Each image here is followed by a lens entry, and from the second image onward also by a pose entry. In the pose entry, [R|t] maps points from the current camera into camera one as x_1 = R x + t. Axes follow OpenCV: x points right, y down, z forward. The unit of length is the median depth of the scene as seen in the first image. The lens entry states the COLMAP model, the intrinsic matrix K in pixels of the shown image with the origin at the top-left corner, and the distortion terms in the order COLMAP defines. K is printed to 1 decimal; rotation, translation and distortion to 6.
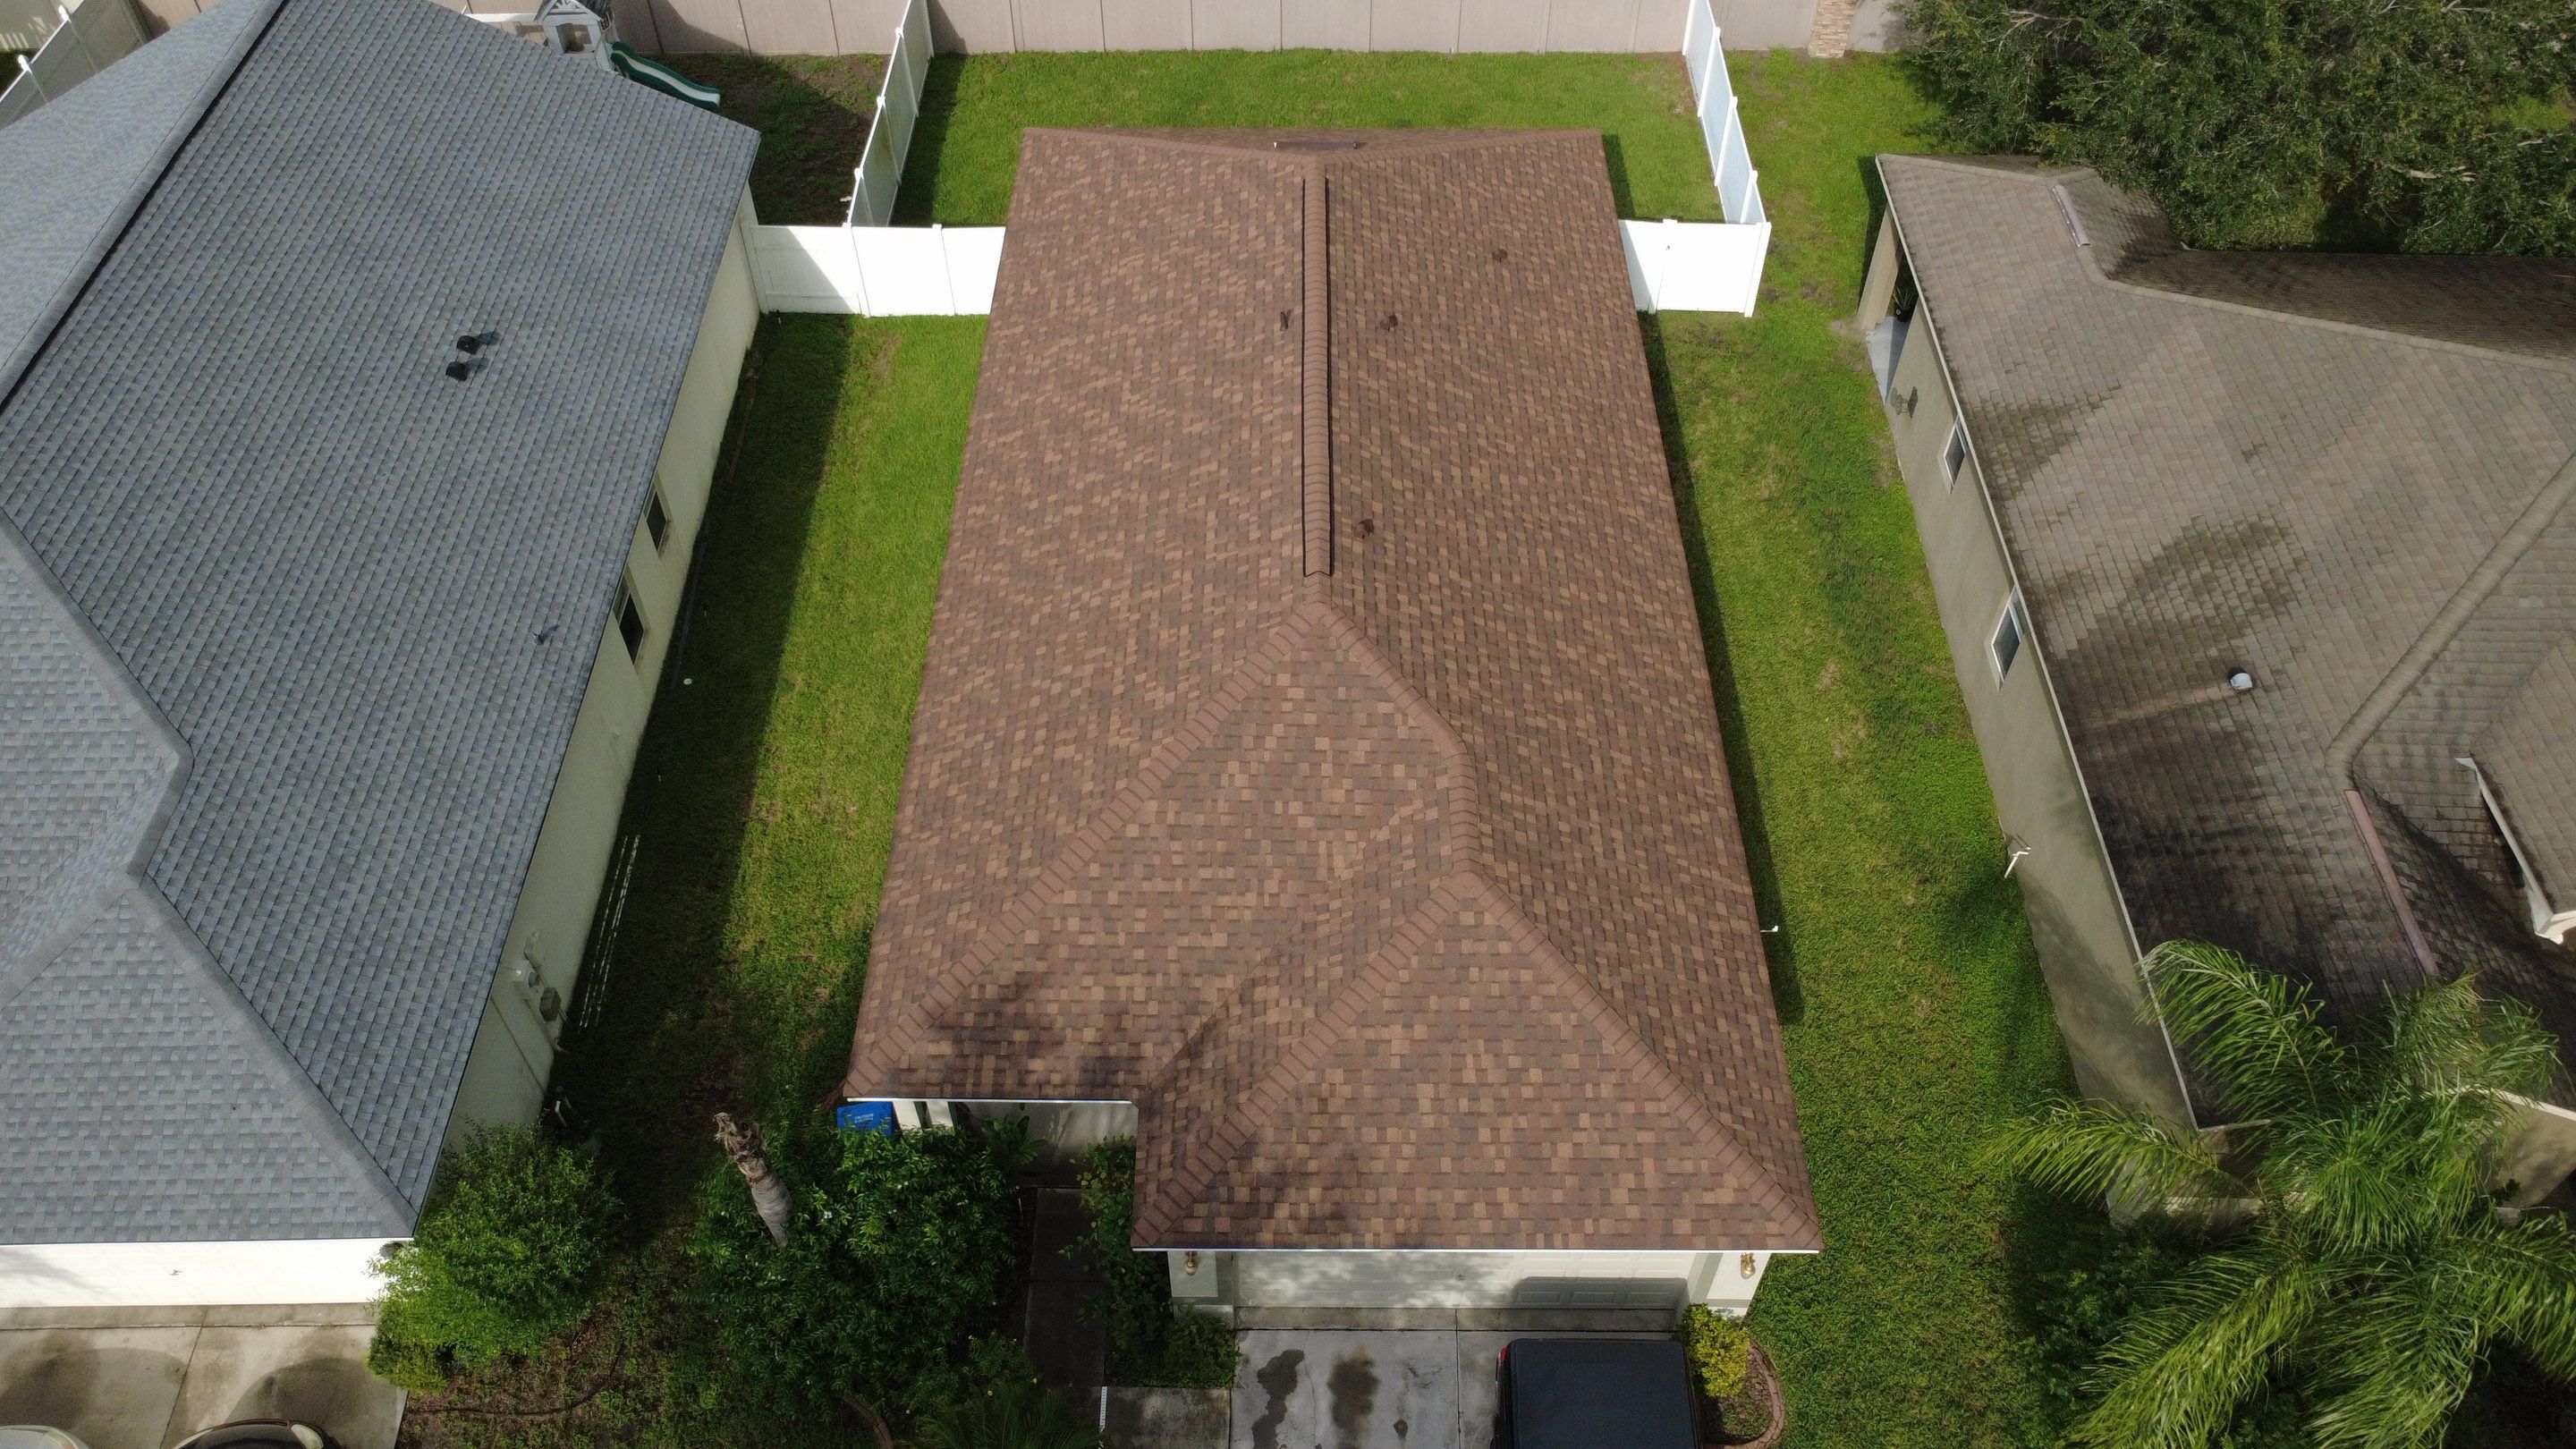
lens RADIAL K [[1873.0, 0, 1279.0], [0, 1873.0, 722.5], [0, 0, 1]] dist [-0.001694, 0.003641]
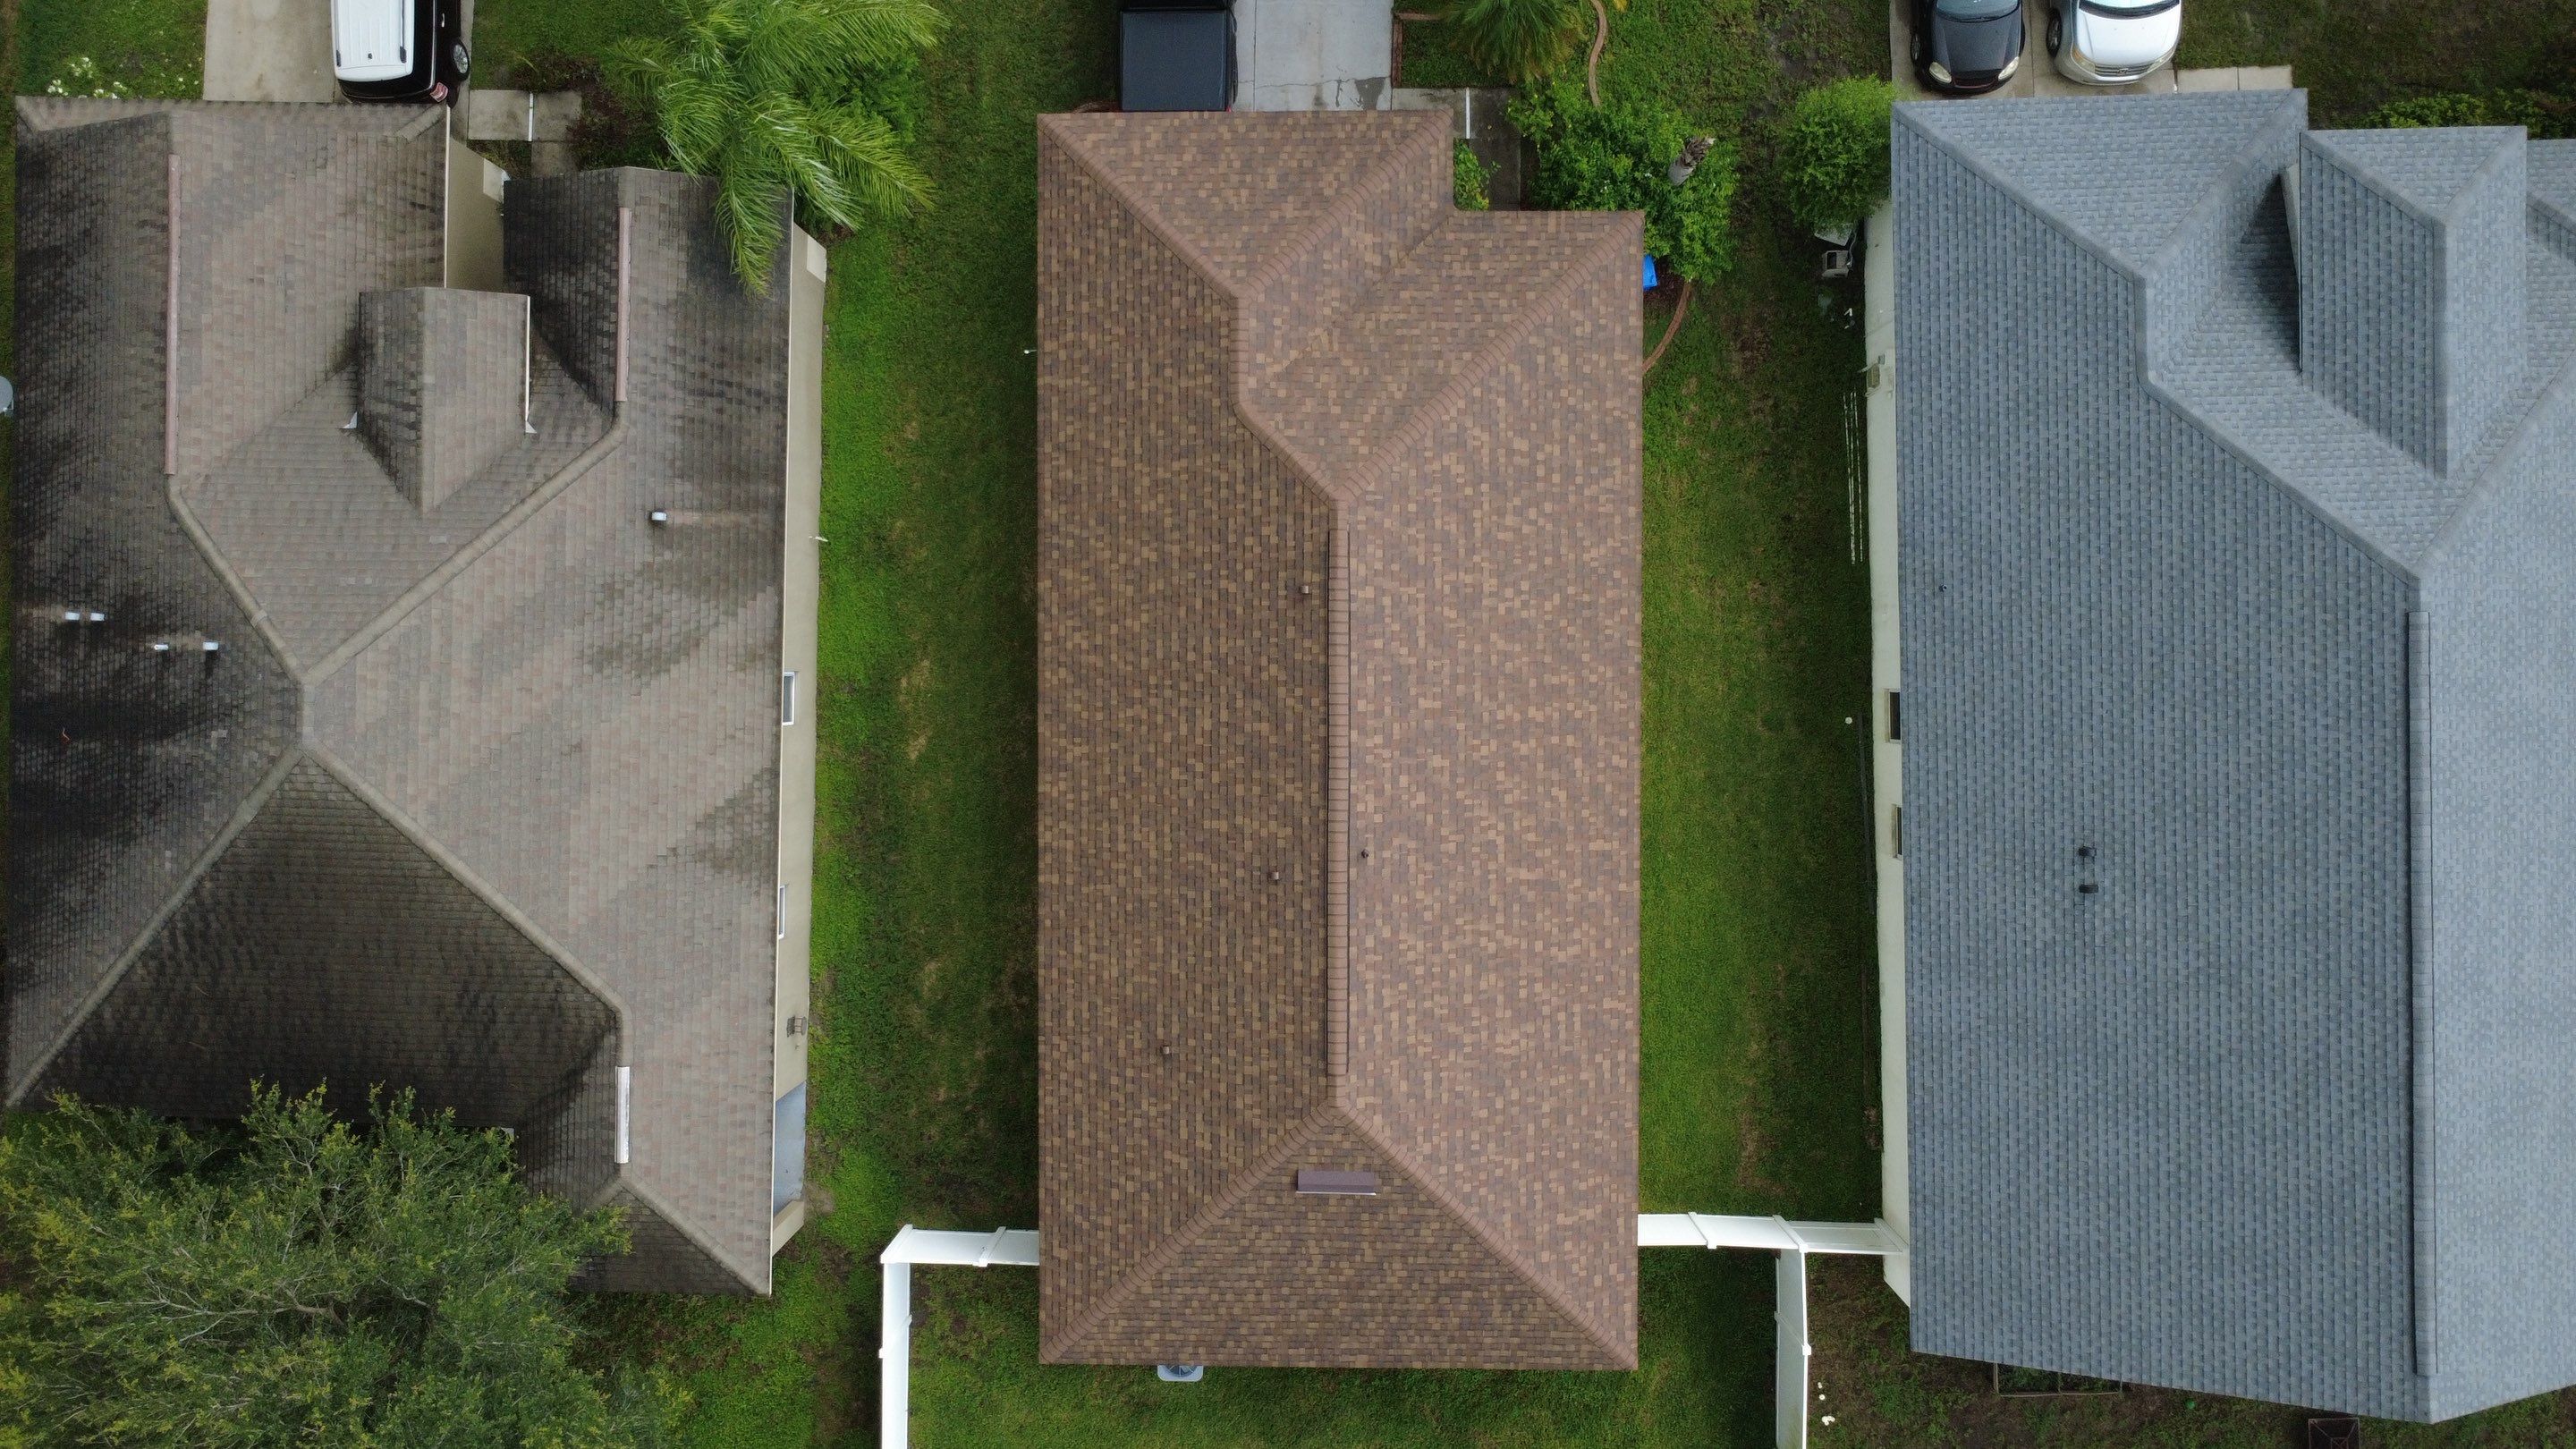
lens RADIAL K [[1873.0, 0, 1287.6], [0, 1873.0, 721.7], [0, 0, 1]] dist [-0.001694, 0.003641]
pose [[-0.999575, 0.006037, 0.028530, 0.018655], [0.014002, -0.758836, 0.651132, -0.986184], [0.025580, 0.651254, 0.758428, 0.075015]]
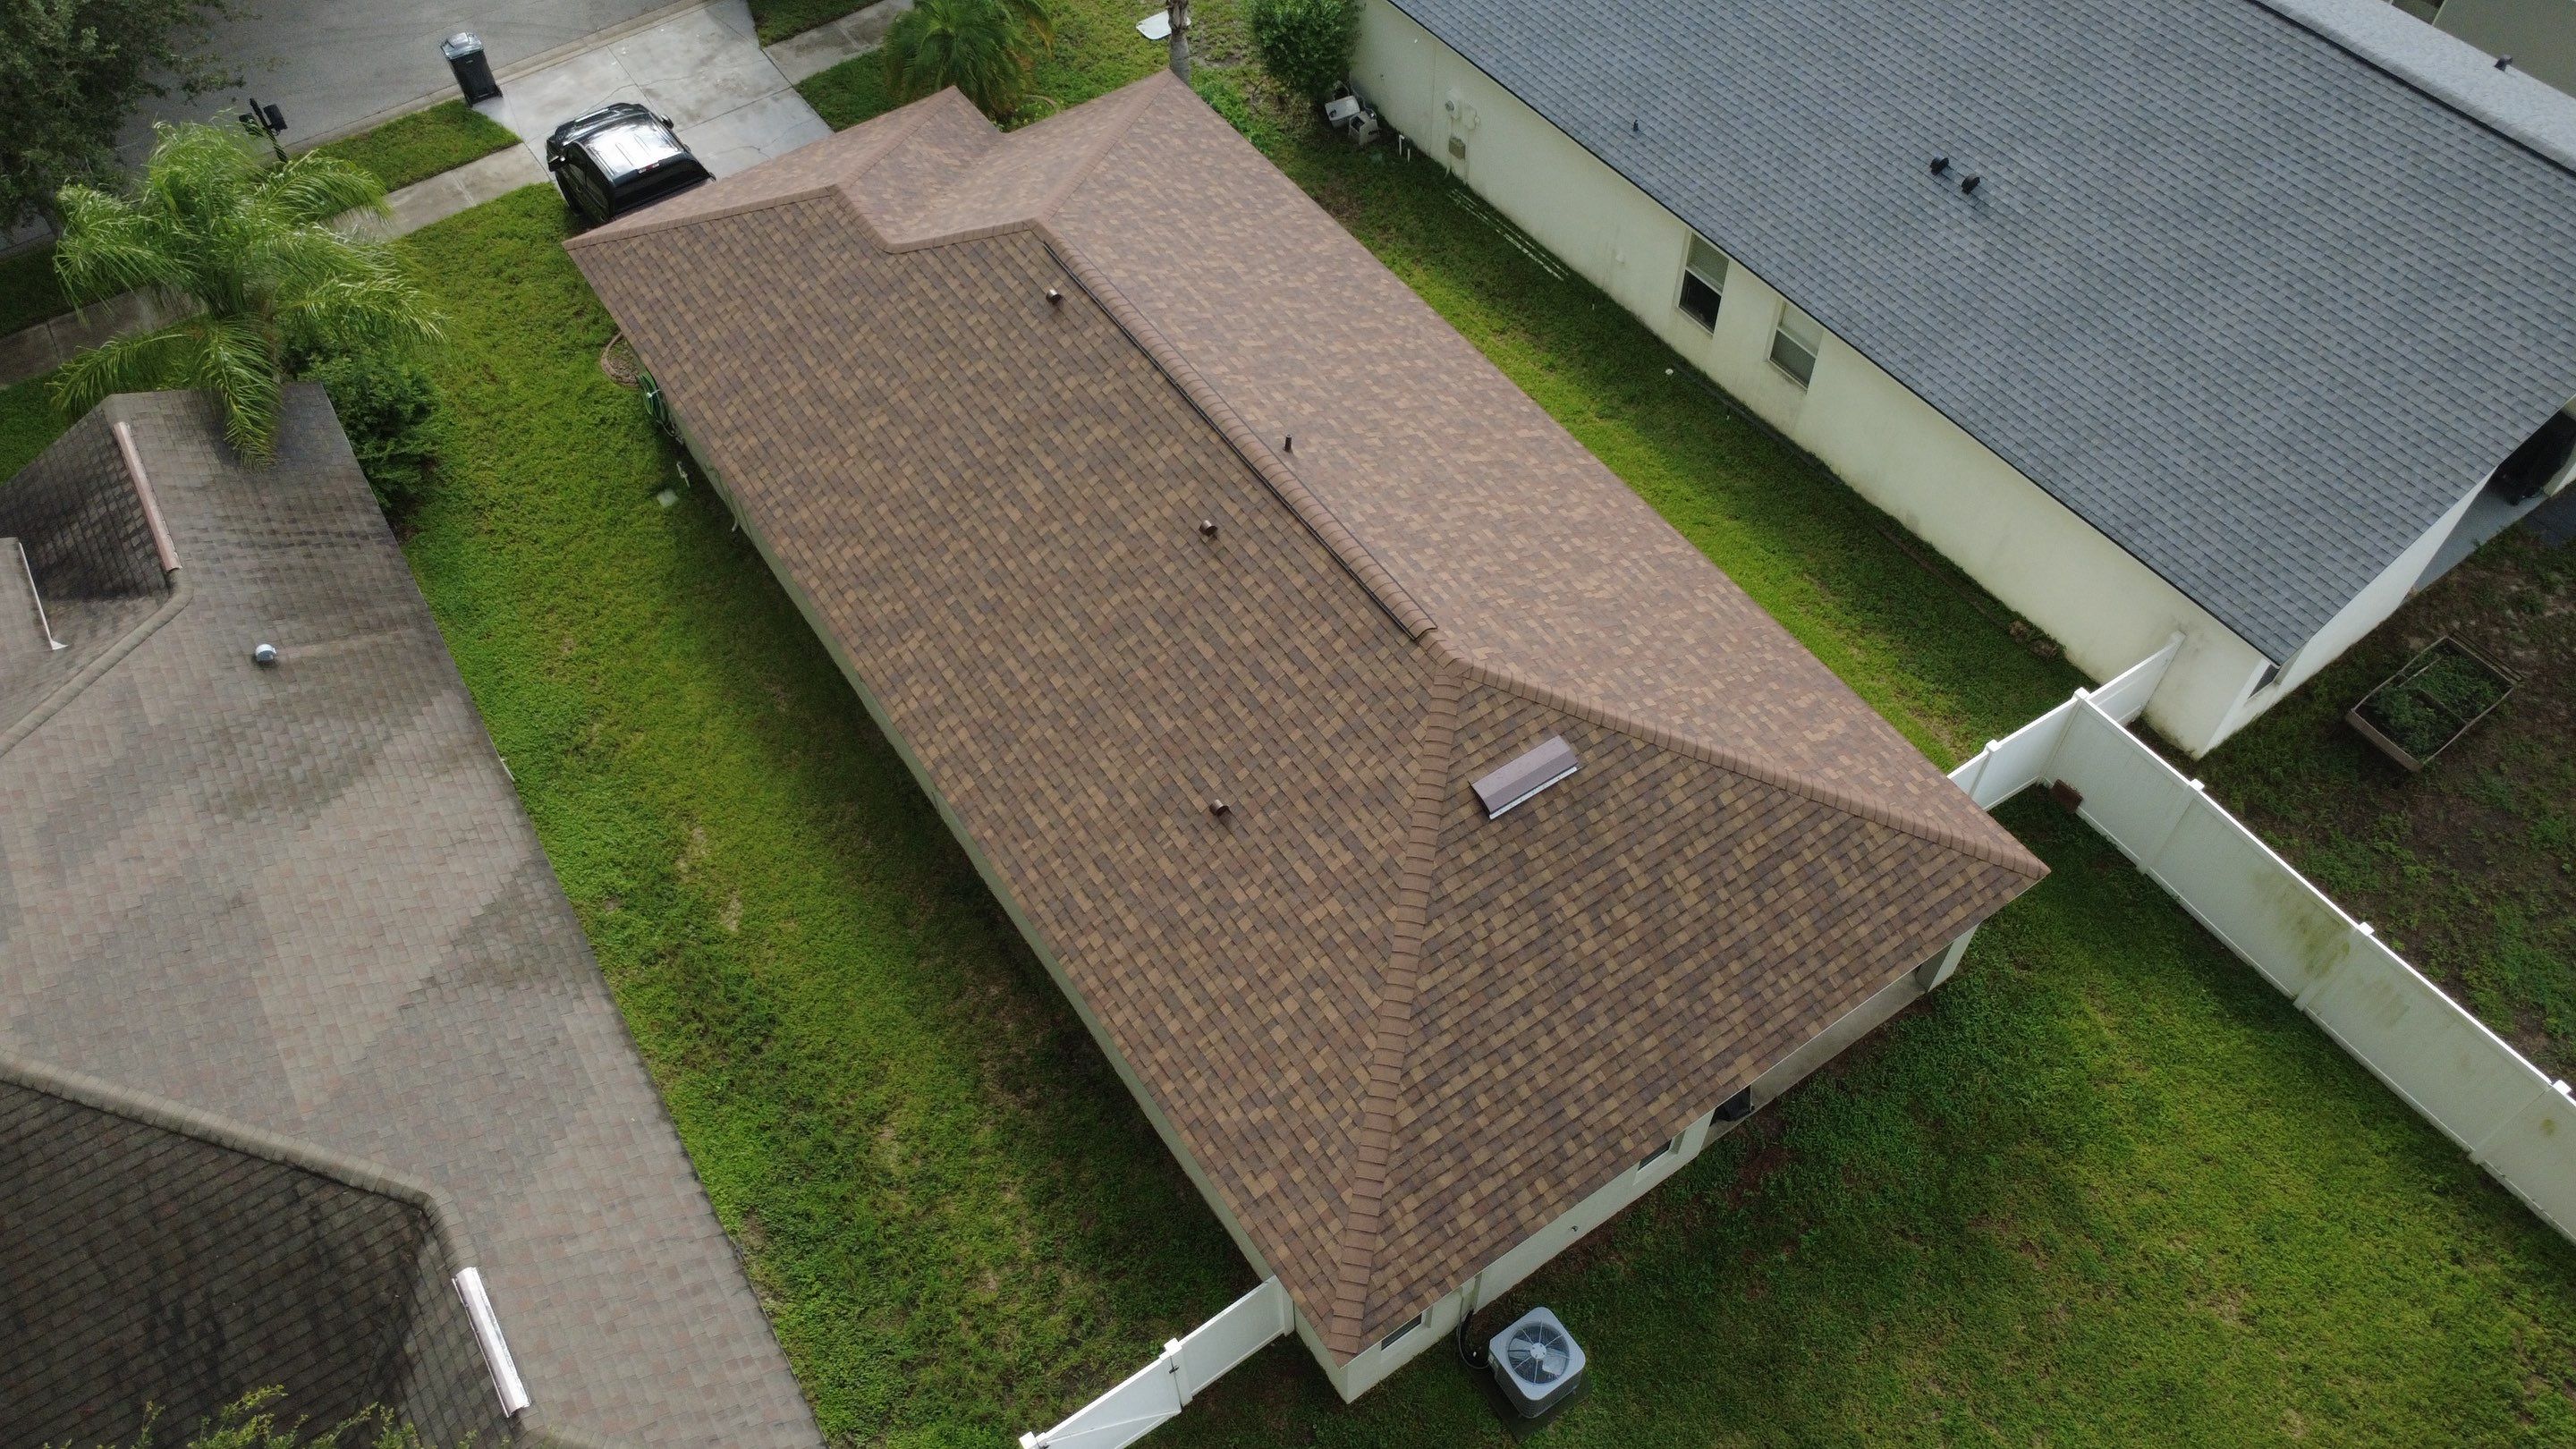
lens RADIAL K [[1873.0, 0, 1284.0], [0, 1873.0, 719.7], [0, 0, 1]] dist [-0.001694, 0.003641]
pose [[-0.823306, 0.465961, -0.324111, 0.393601], [-0.406979, -0.086586, 0.909325, -1.145907], [0.395646, 0.880559, 0.260923, 0.958410]]
